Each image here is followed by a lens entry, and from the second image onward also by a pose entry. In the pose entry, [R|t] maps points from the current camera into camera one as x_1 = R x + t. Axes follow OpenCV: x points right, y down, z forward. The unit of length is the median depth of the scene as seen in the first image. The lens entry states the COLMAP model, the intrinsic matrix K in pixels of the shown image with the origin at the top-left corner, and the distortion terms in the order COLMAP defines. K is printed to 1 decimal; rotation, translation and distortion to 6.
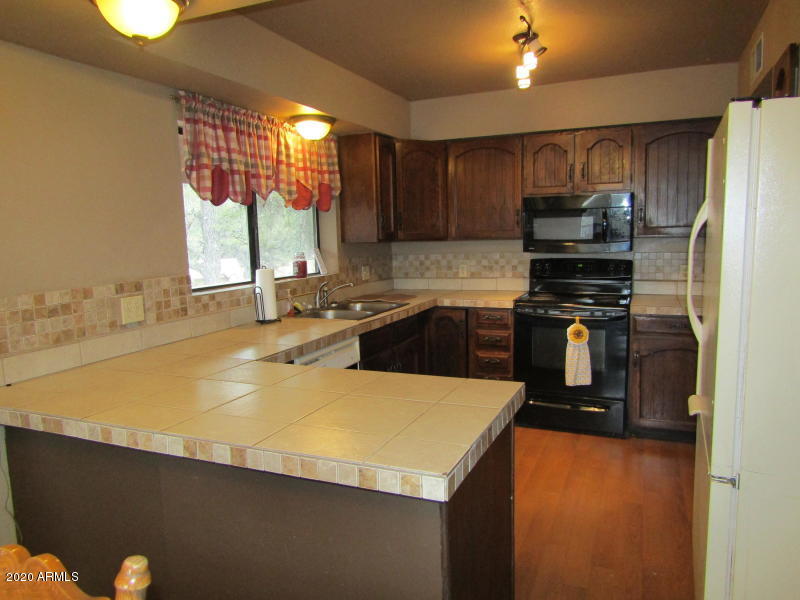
lens RADIAL K [[581.5, 0, 400.0], [0, 581.5, 300.0], [0, 0, 1]] dist [0.013452, 0.002021]
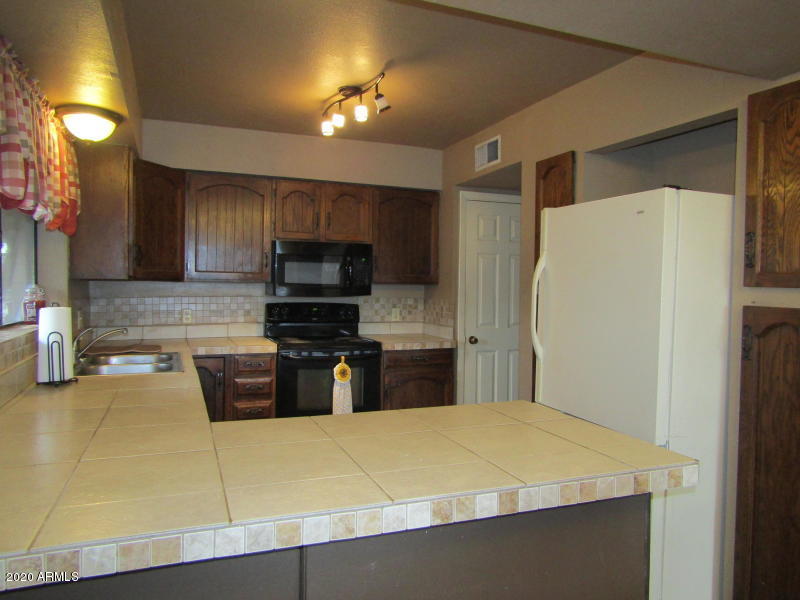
lens RADIAL K [[581.5, 0, 400.0], [0, 581.5, 300.0], [0, 0, 1]] dist [0.013452, 0.002021]
pose [[0.707077, 0.012774, 0.707021, -0.352060], [0.055387, 0.995765, -0.073383, 0.009813], [-0.704964, 0.091047, 0.703375, 0.171193]]
